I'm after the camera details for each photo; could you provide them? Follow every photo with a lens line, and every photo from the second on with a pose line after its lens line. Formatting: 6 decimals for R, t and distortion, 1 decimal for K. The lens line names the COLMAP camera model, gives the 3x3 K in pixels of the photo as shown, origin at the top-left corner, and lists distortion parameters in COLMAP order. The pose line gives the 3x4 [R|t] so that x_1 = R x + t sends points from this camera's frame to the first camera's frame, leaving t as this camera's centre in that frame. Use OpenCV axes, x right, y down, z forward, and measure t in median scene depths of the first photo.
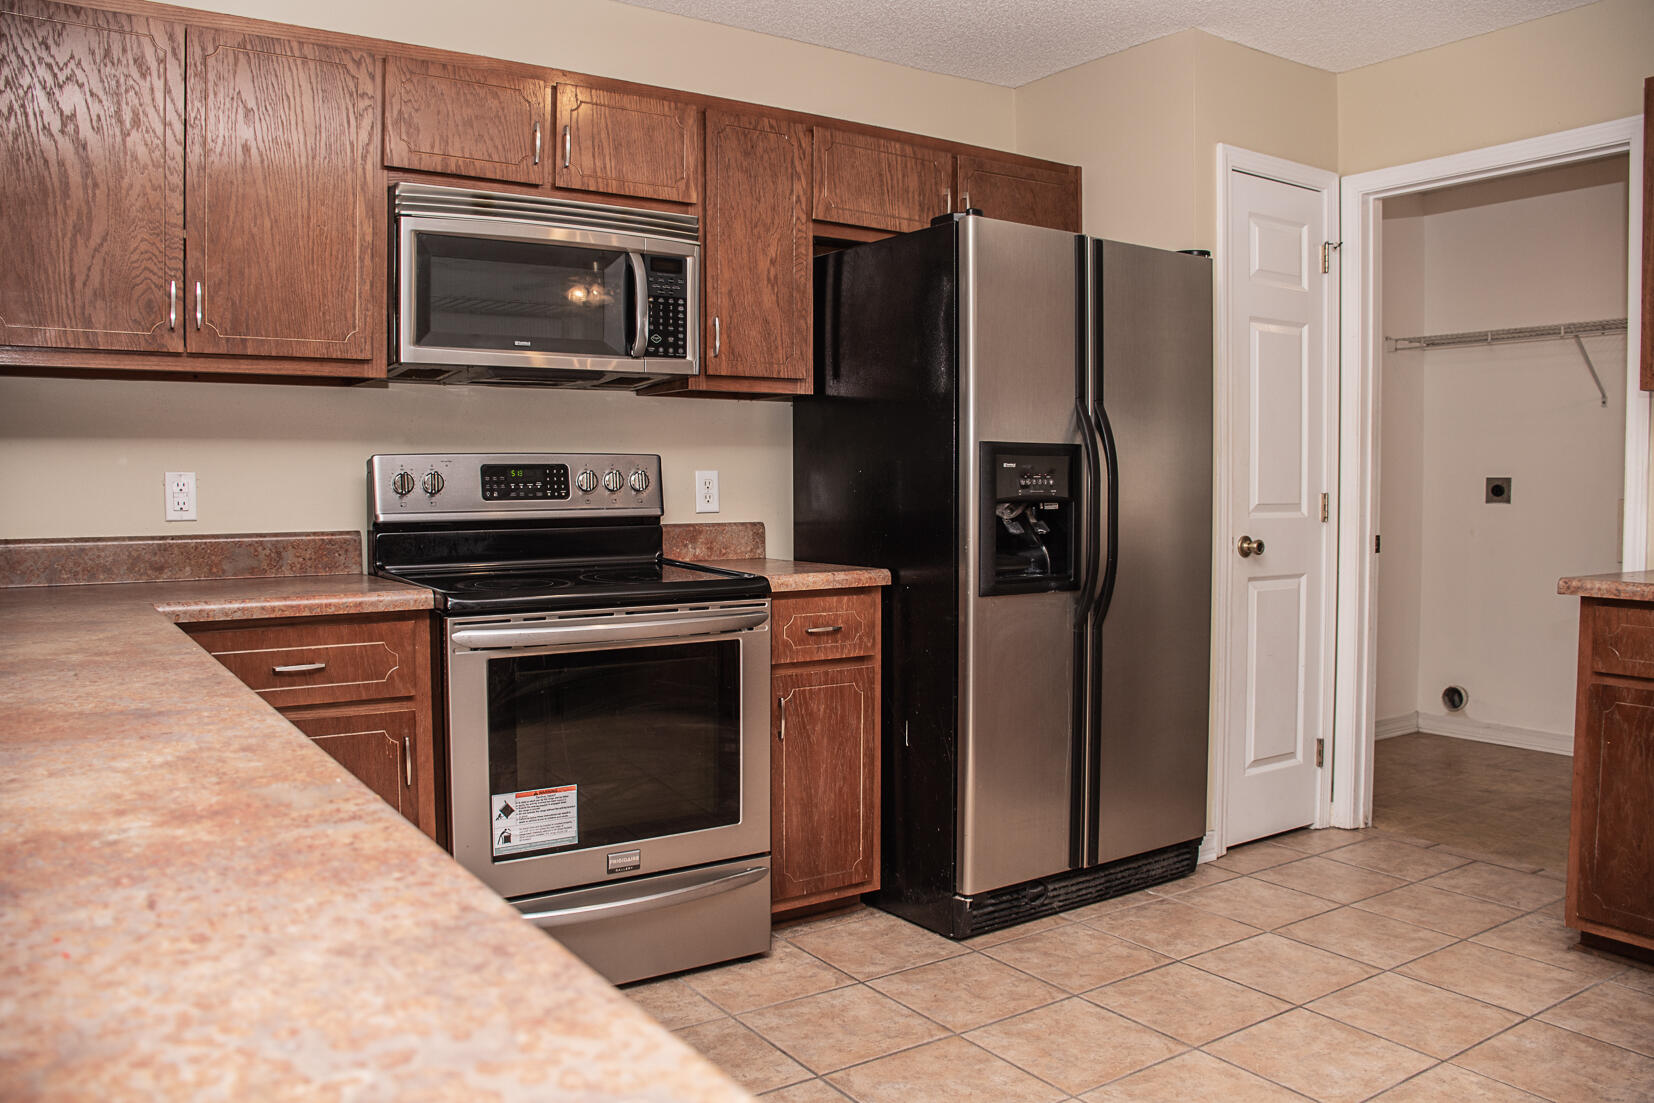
lens RADIAL K [[1281.9, 0, 824.5], [0, 1281.9, 550.1], [0, 0, 1]] dist [-0.154360, 0.101156]
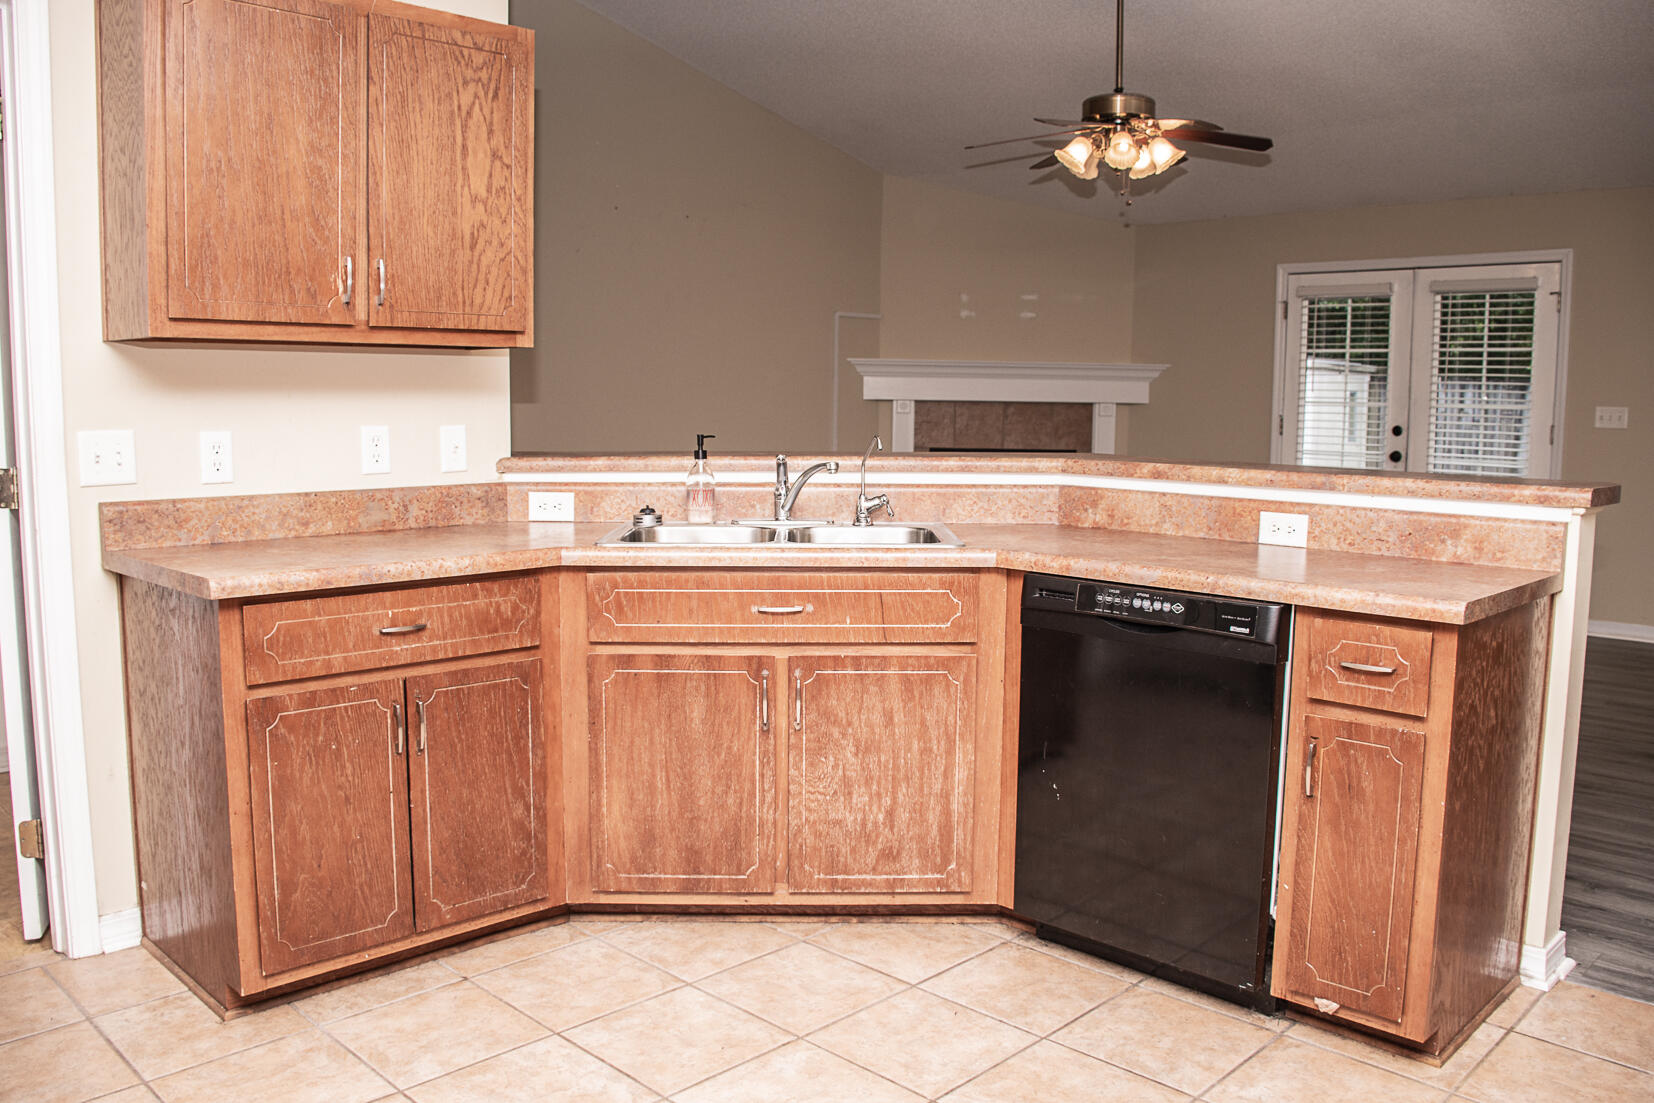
lens RADIAL K [[1337.4, 0, 832.2], [0, 1337.4, 547.7], [0, 0, 1]] dist [-0.156490, 0.105735]
pose [[-0.202498, -0.111566, 0.972907, -0.257301], [0.041579, 0.991614, 0.122365, -0.073788], [-0.978400, 0.065231, -0.196161, 0.697388]]
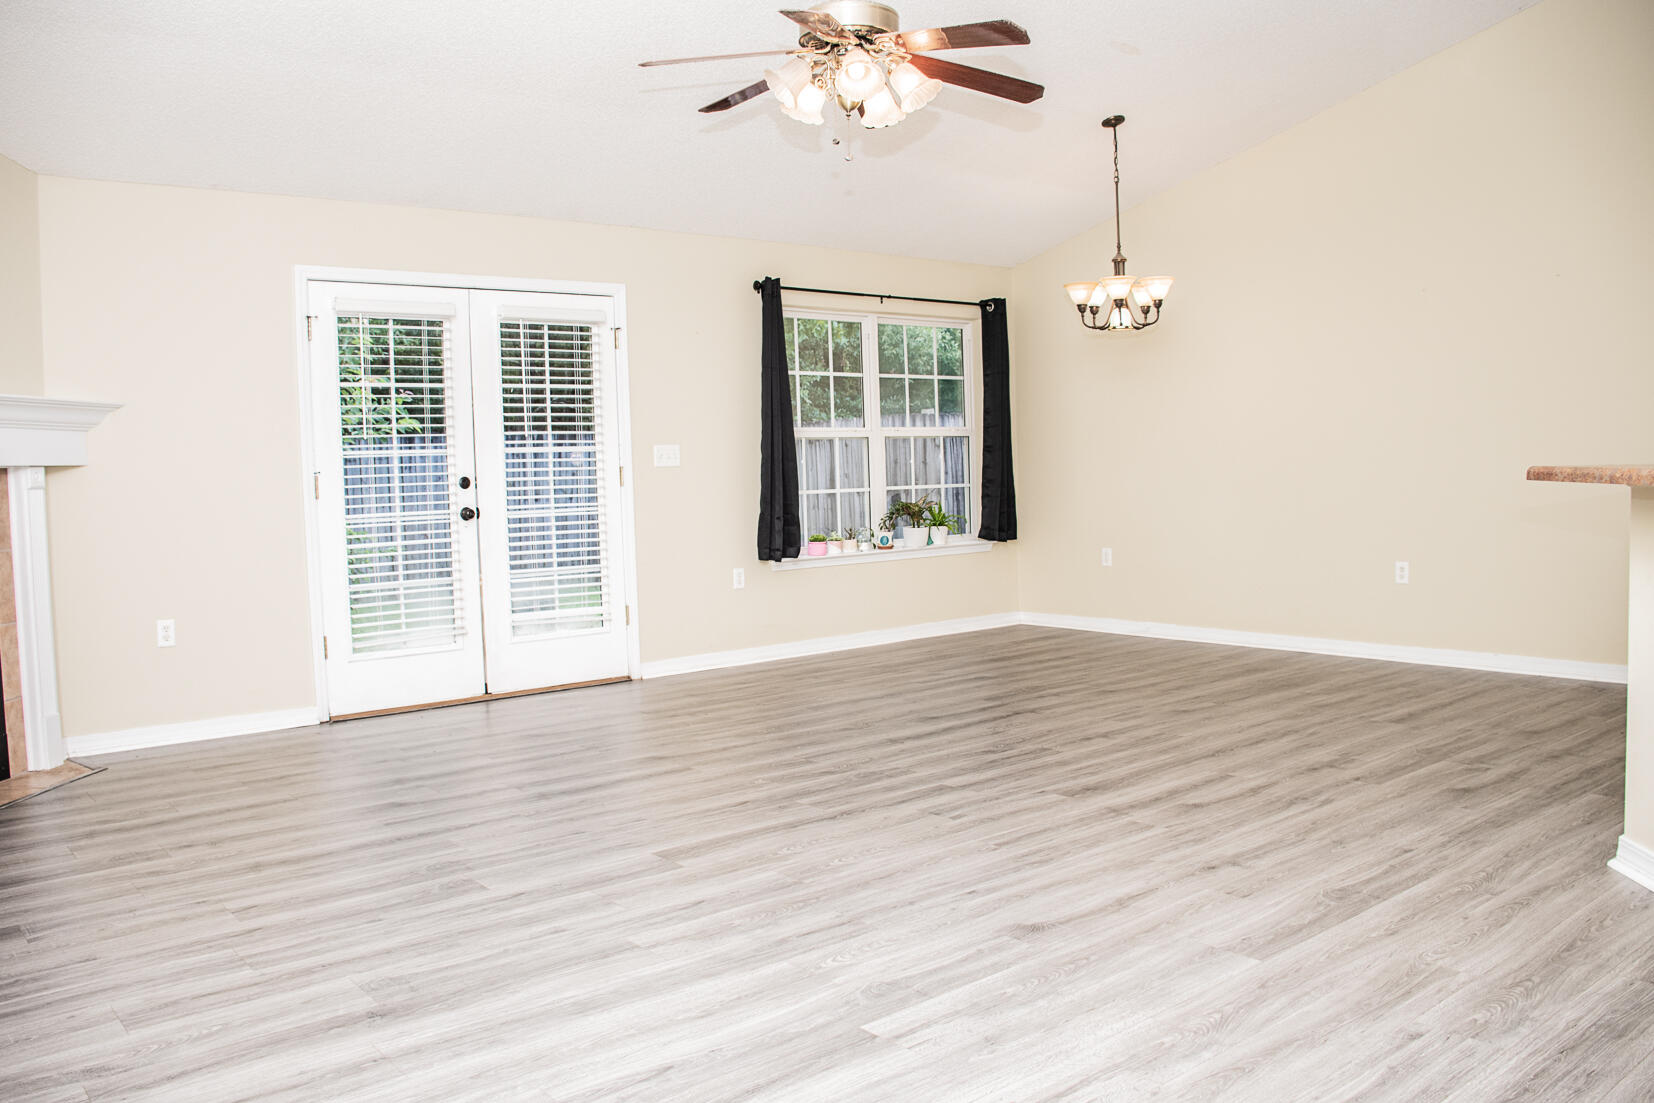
lens RADIAL K [[1291.7, 0, 805.0], [0, 1291.7, 549.2], [0, 0, 1]] dist [-0.153096, 0.100044]
pose [[-0.996148, 0.031088, -0.081990, 1.613057], [0.021276, 0.992792, 0.117945, -0.068123], [0.085066, 0.115746, -0.989630, 1.194659]]
